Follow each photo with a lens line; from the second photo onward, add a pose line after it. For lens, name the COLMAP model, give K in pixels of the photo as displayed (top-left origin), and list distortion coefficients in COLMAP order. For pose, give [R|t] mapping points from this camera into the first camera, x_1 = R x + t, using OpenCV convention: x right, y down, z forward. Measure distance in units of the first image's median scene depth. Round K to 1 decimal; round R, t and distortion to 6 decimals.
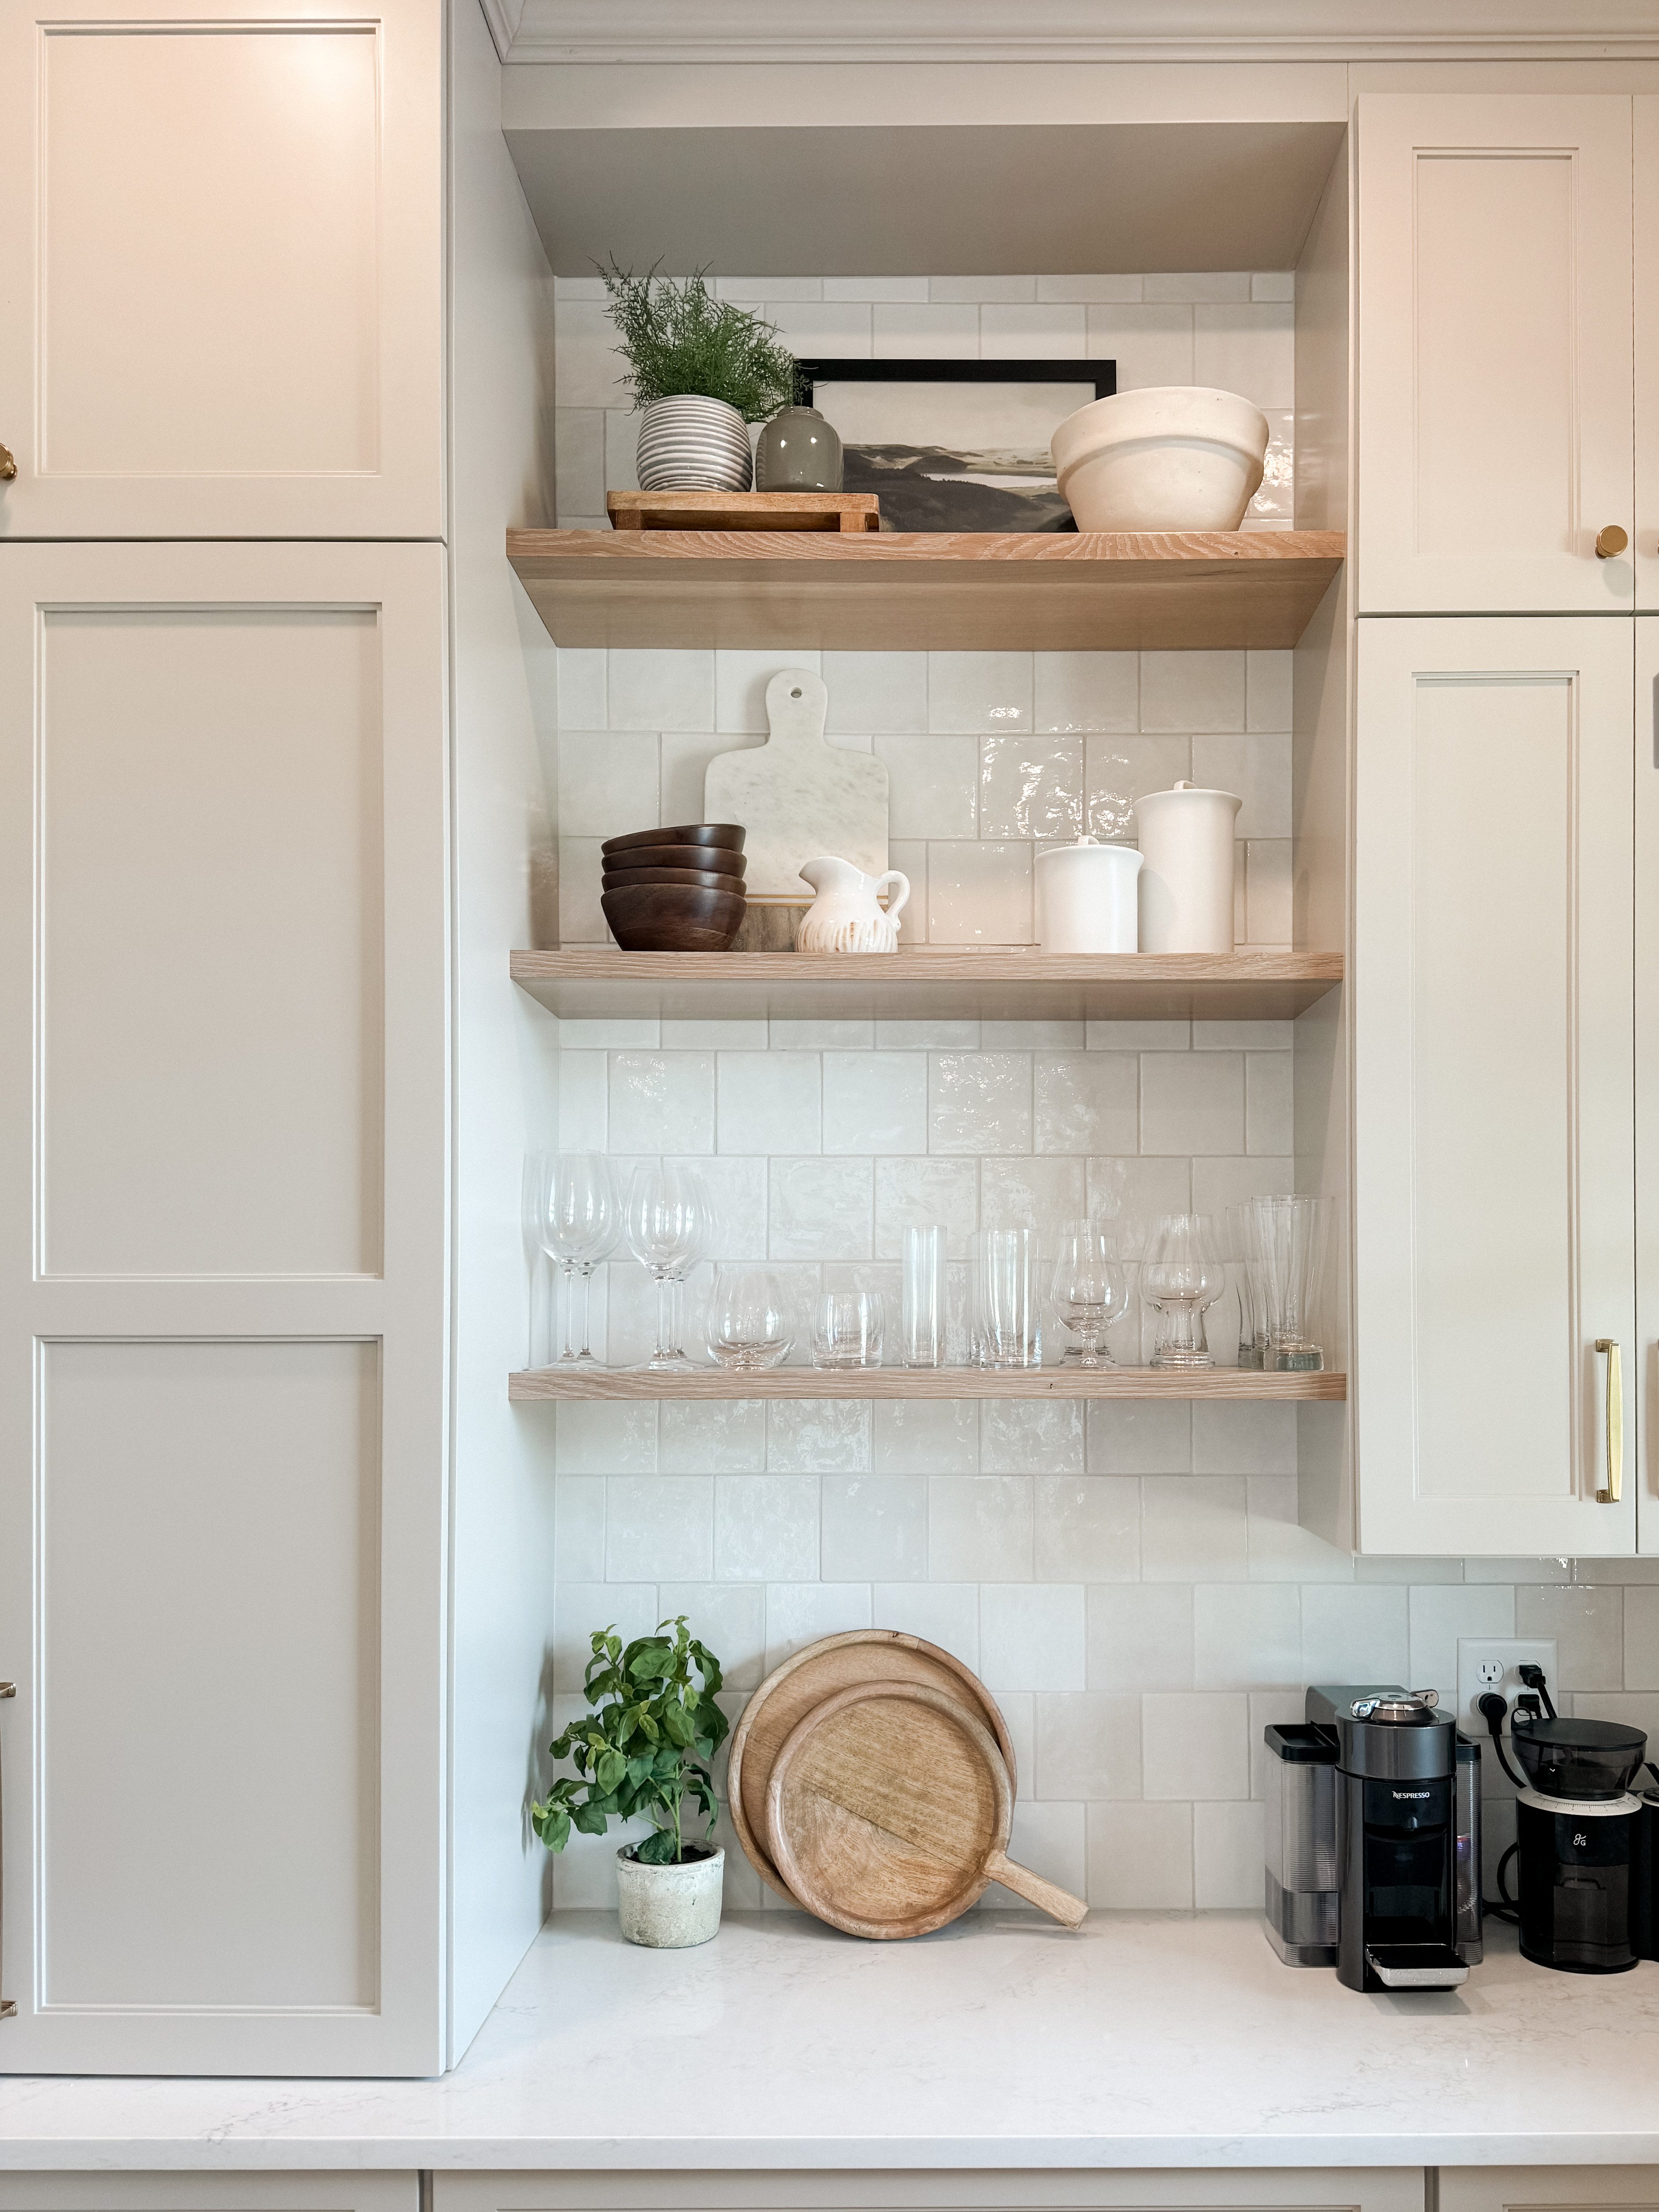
lens RADIAL K [[1964.5, 0, 902.2], [0, 1964.5, 1279.9], [0, 0, 1]] dist [0.009828, 0.015509]
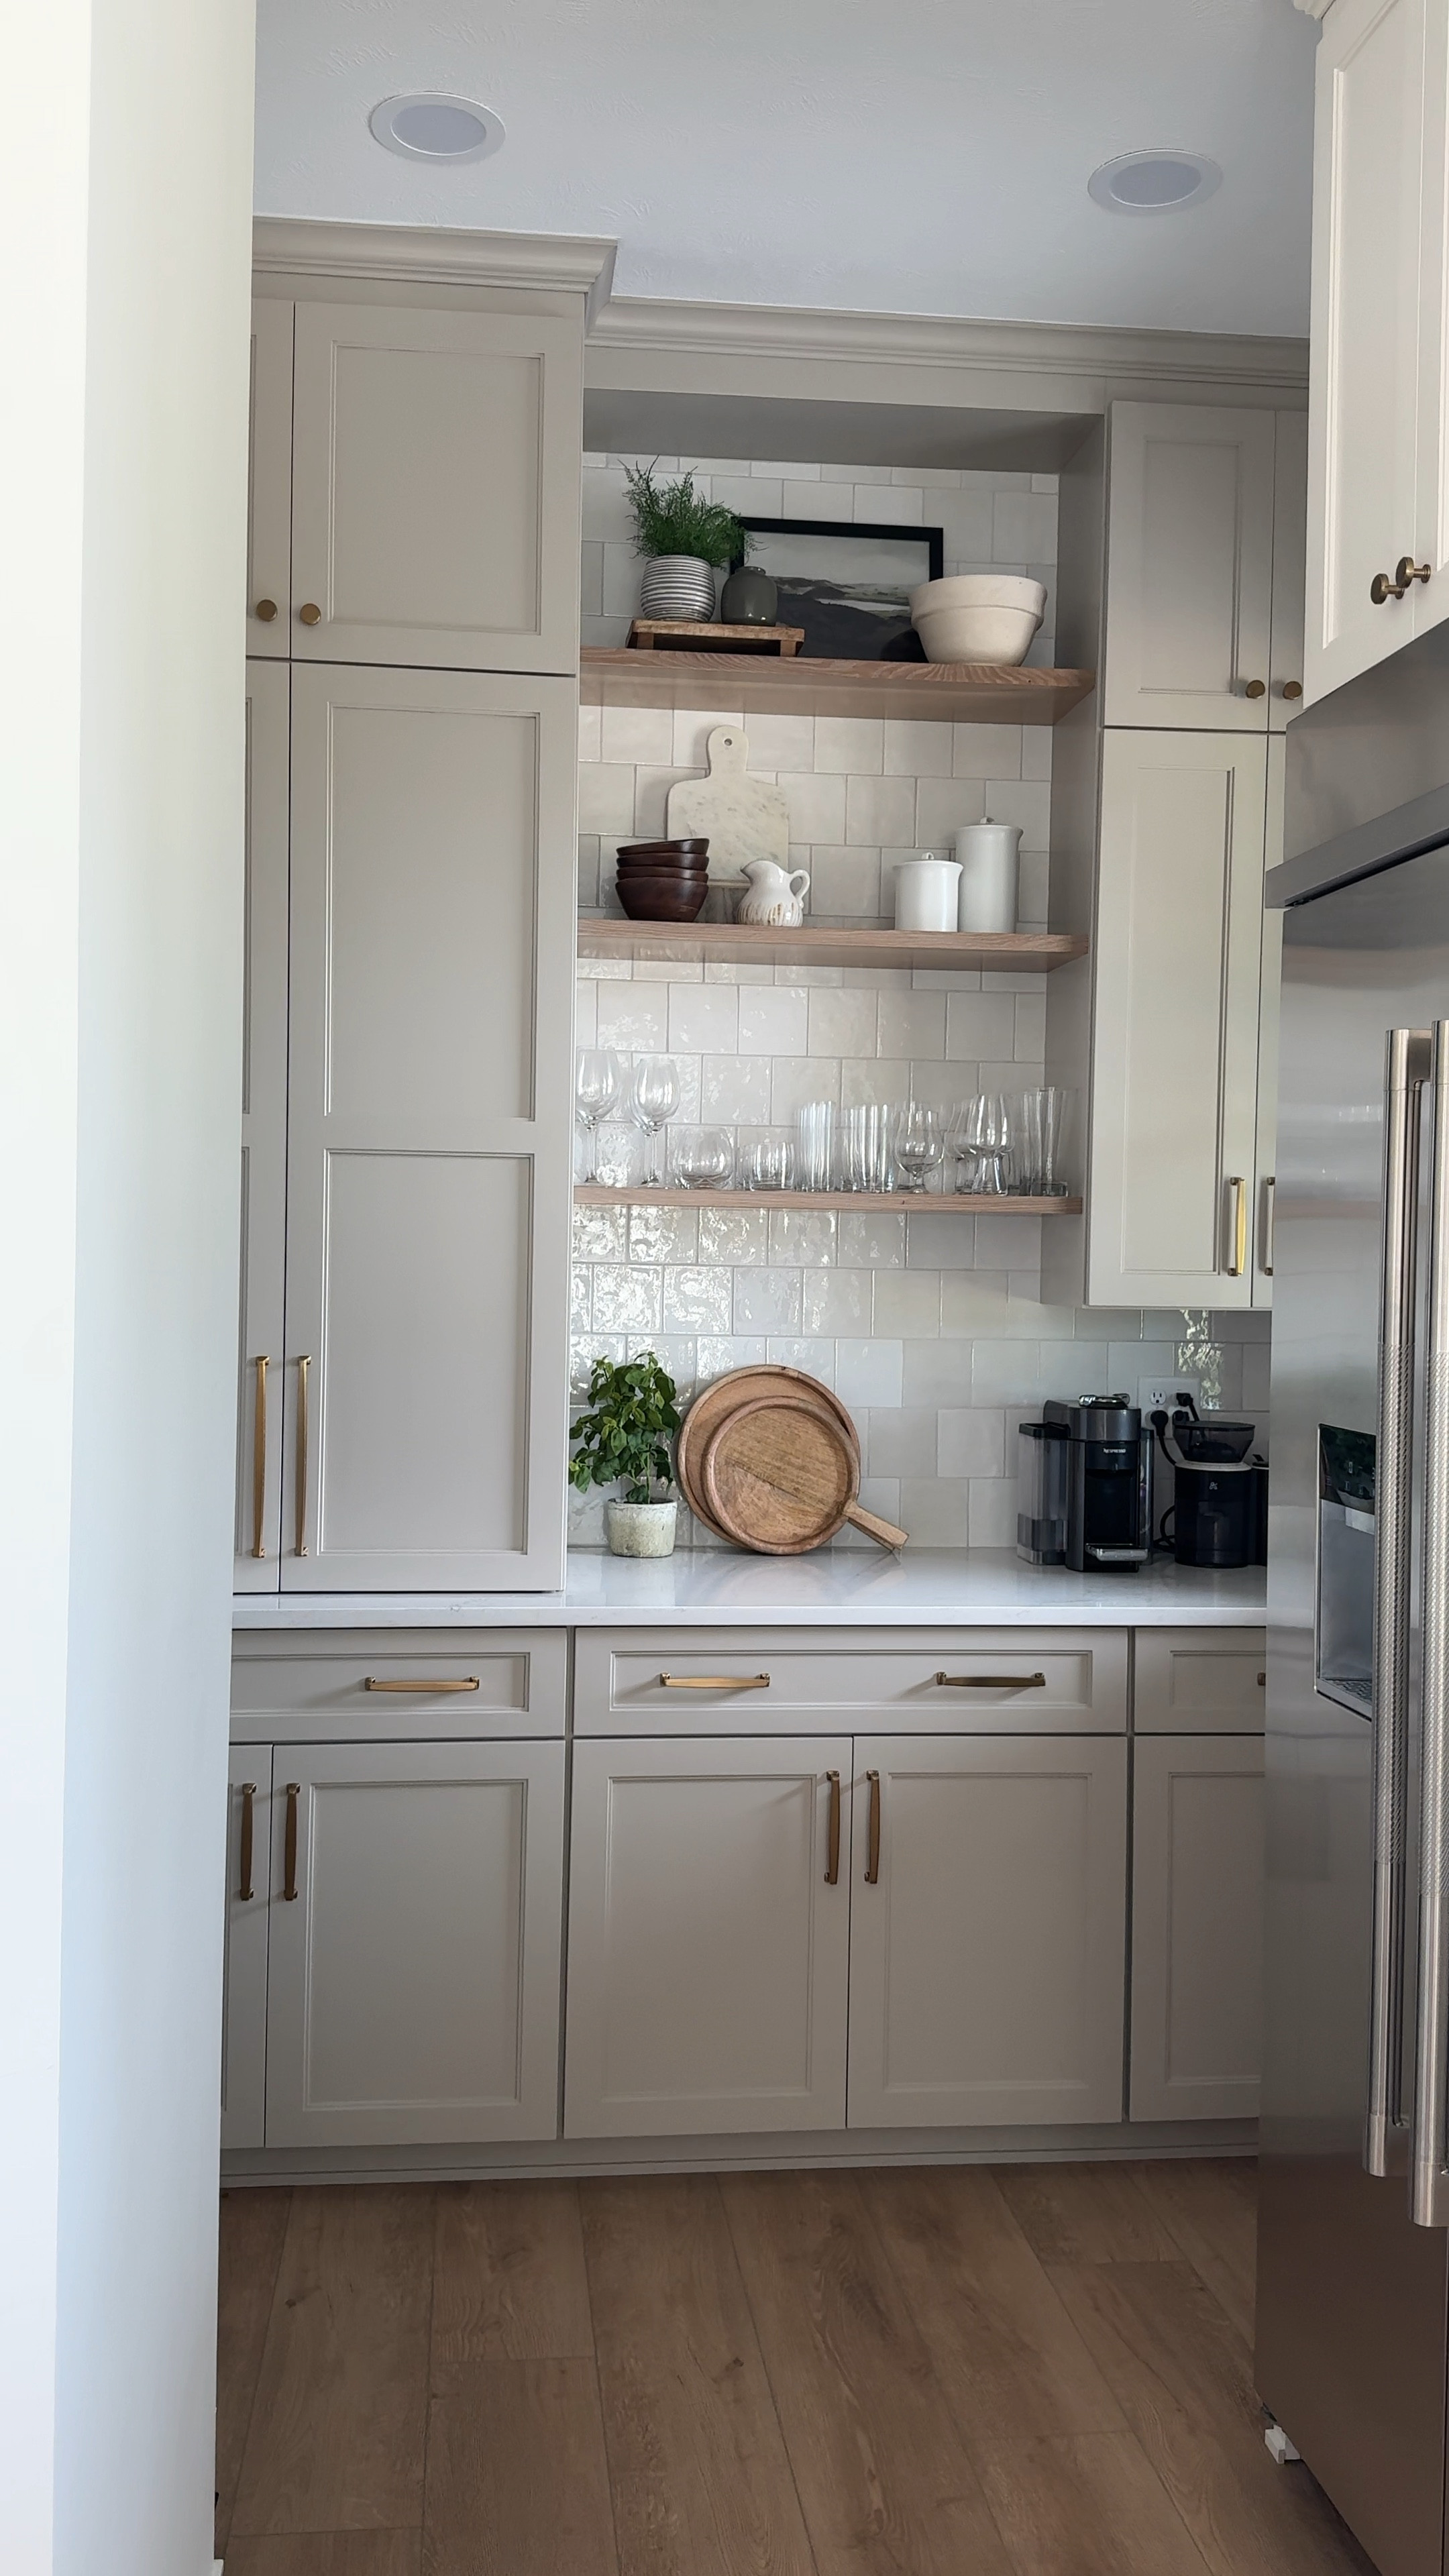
lens RADIAL K [[2156.1, 0, 724.5], [0, 2156.1, 1288.0], [0, 0, 1]] dist [0.057702, -0.007462]
pose [[0.993861, 0.015356, 0.109566, -0.243215], [-0.020346, 0.998799, 0.044576, 0.045428], [-0.108750, -0.046532, 0.992980, -0.691556]]
